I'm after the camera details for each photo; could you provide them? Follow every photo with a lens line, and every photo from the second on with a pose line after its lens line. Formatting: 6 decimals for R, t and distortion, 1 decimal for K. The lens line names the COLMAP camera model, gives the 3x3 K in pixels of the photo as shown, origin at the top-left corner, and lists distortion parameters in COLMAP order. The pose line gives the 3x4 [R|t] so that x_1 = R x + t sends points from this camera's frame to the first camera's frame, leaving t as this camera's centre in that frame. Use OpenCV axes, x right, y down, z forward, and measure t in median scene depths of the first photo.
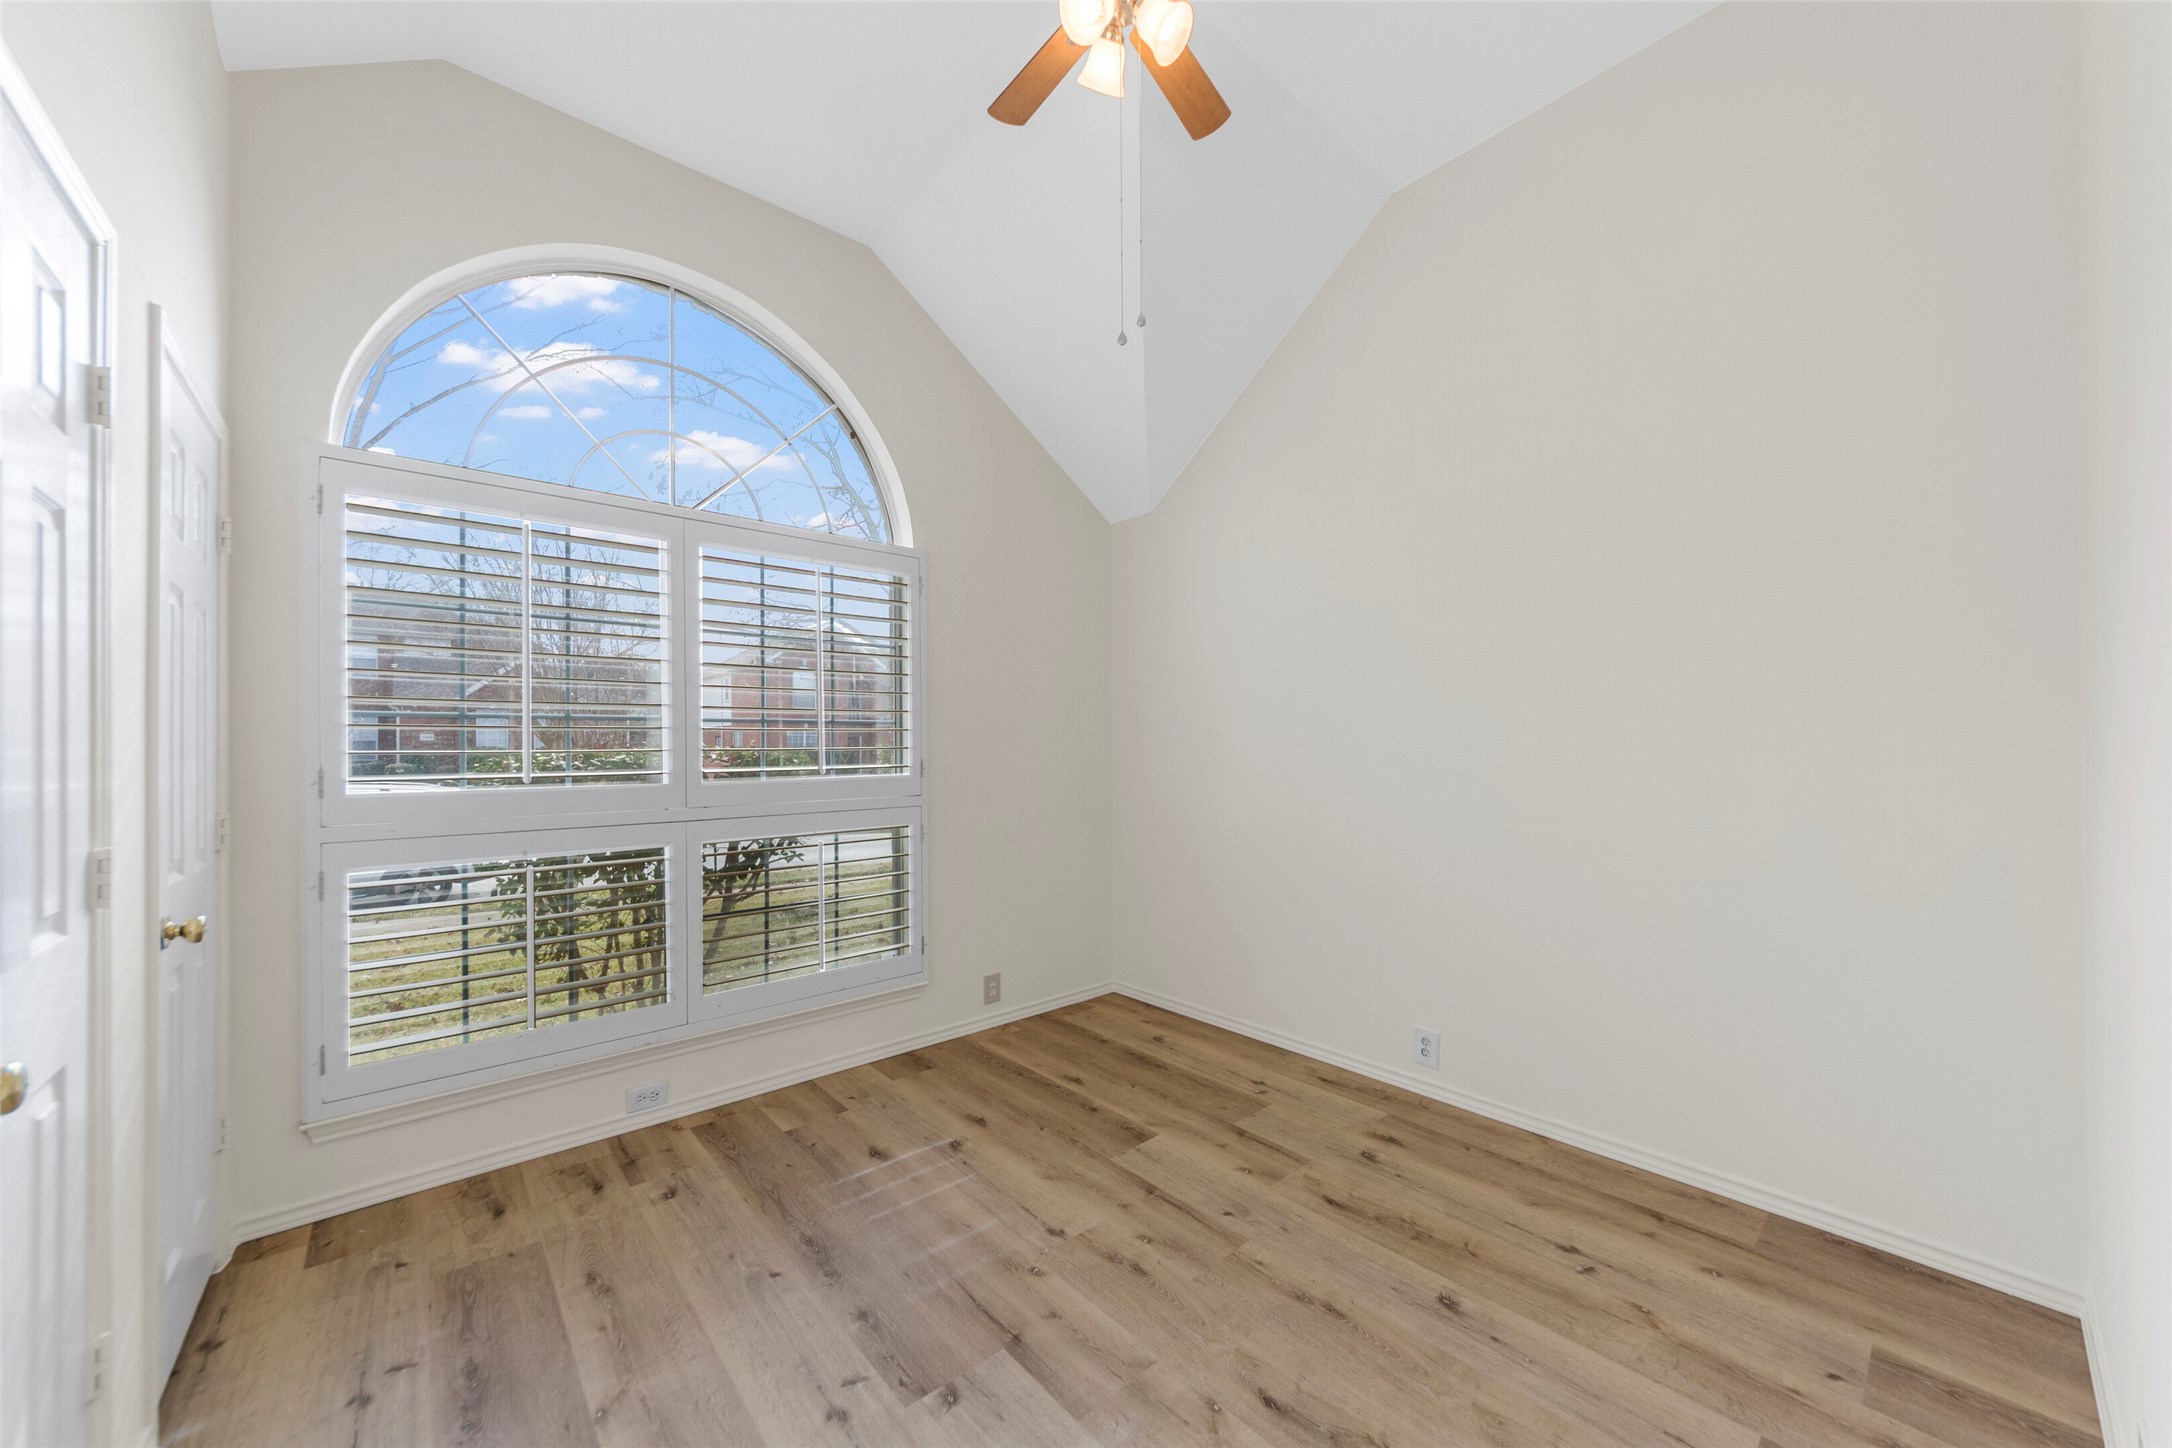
lens RADIAL K [[763.2, 0, 1103.5], [0, 763.2, 740.0], [0, 0, 1]] dist [0.001096, -0.000048]
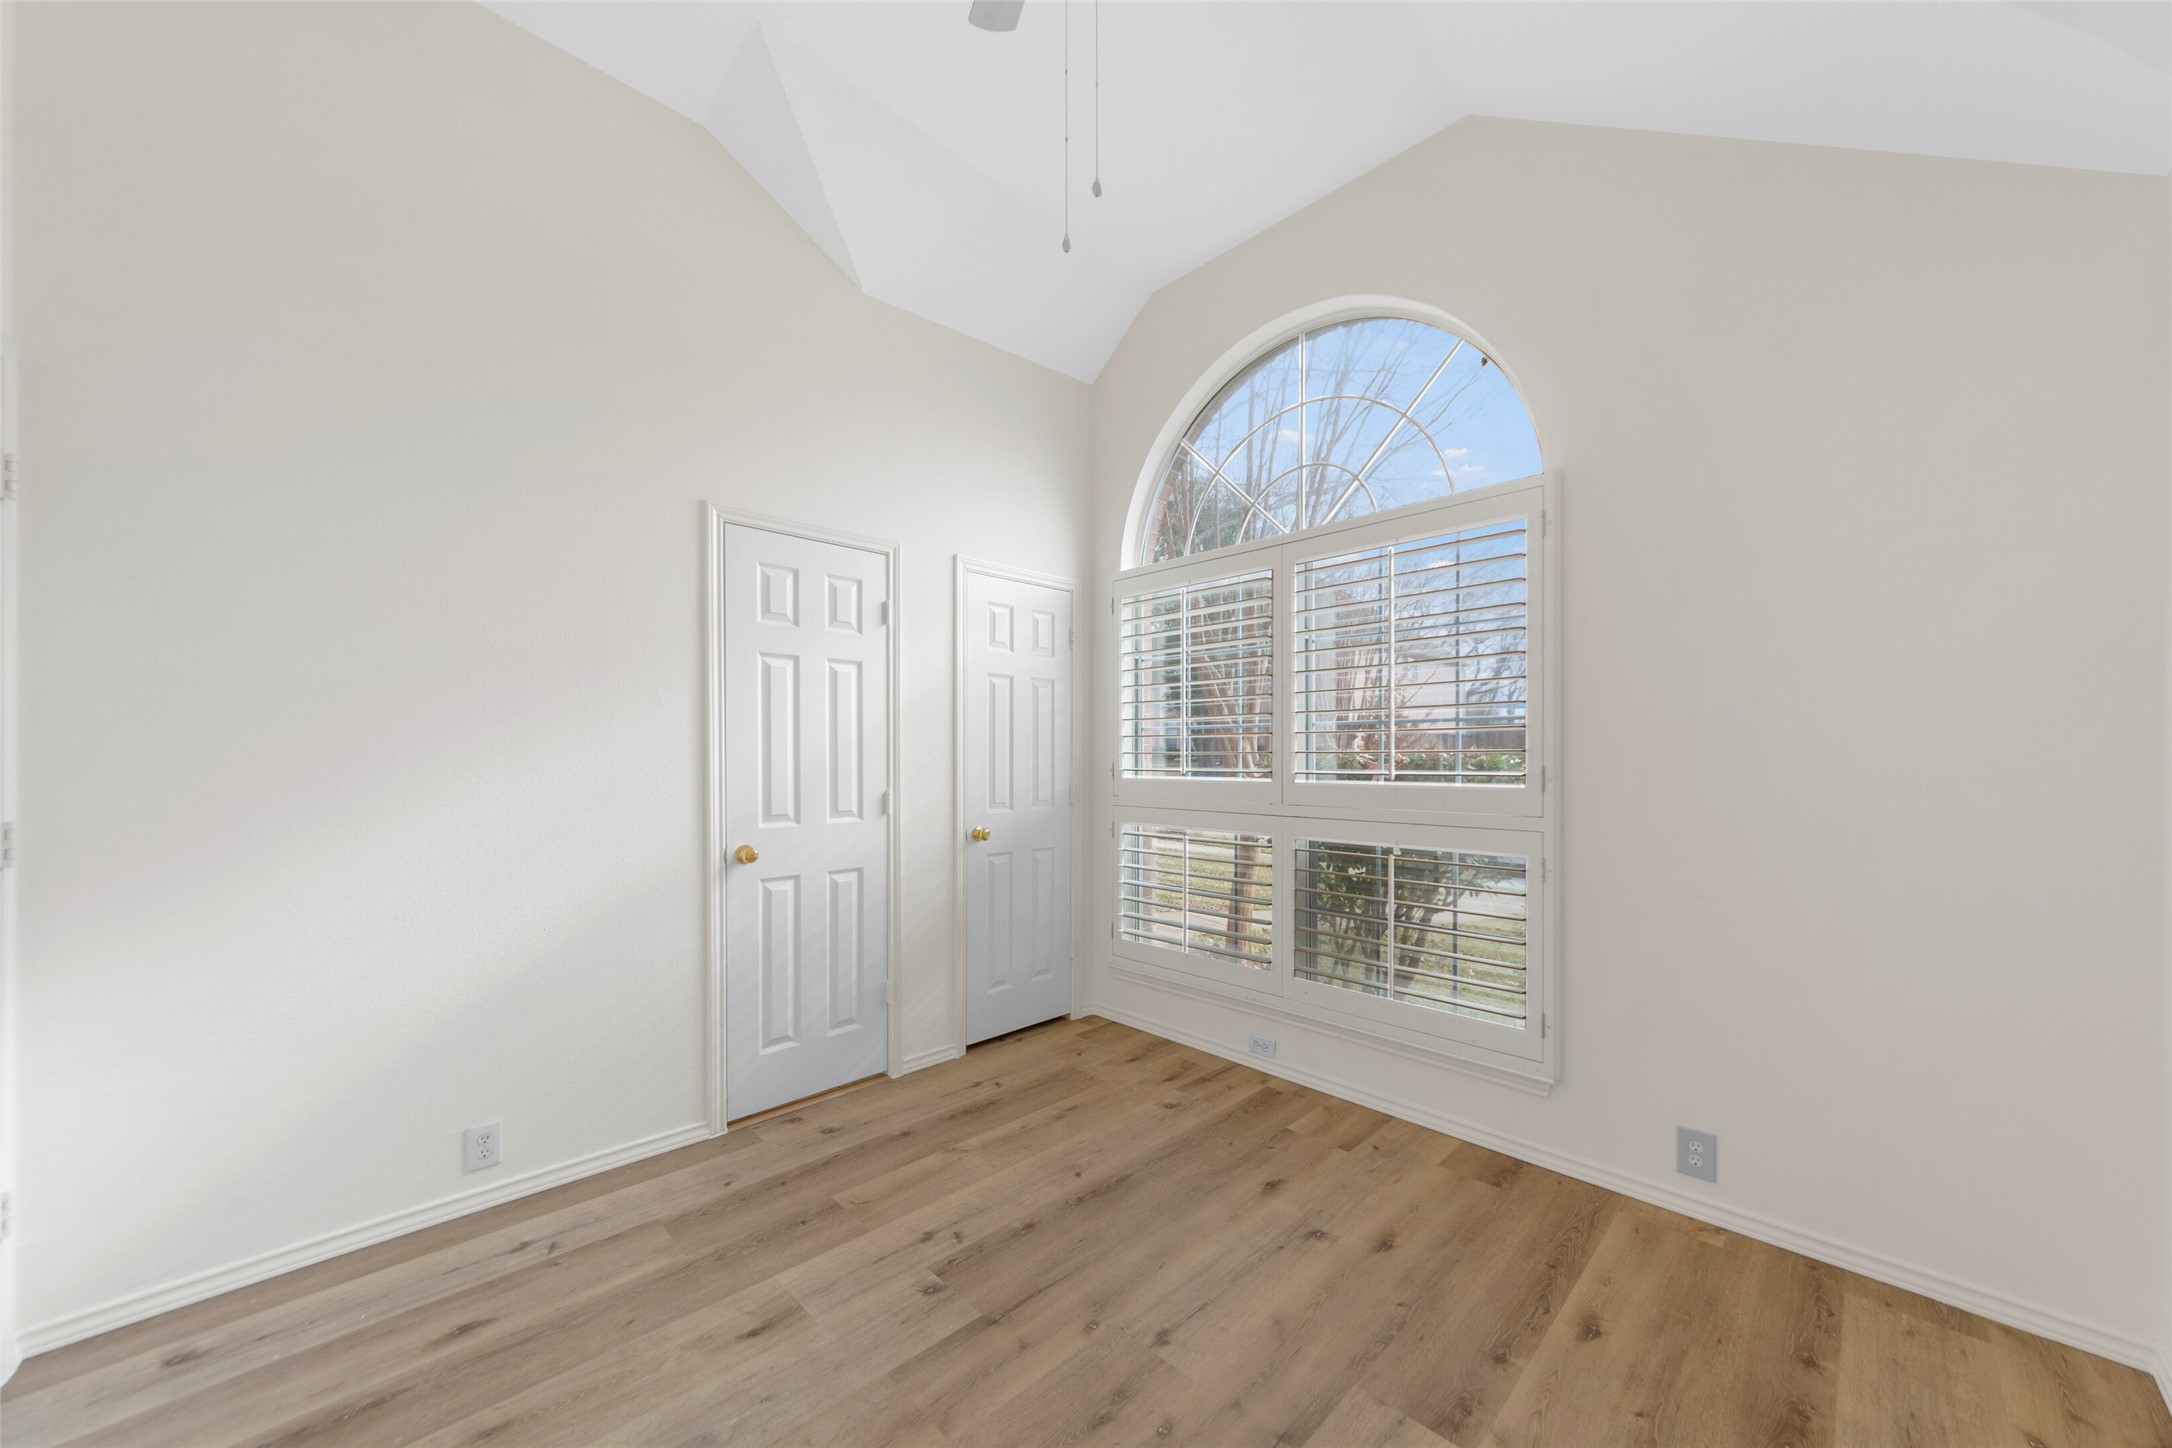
lens RADIAL K [[788.7, 0, 1093.6], [0, 788.7, 755.5], [0, 0, 1]] dist [0.000653, -0.000109]
pose [[0.066415, 0.013666, -0.997698, 0.630561], [0.009684, 0.999850, 0.014340, -0.000711], [0.997745, -0.010614, 0.066273, 0.707461]]
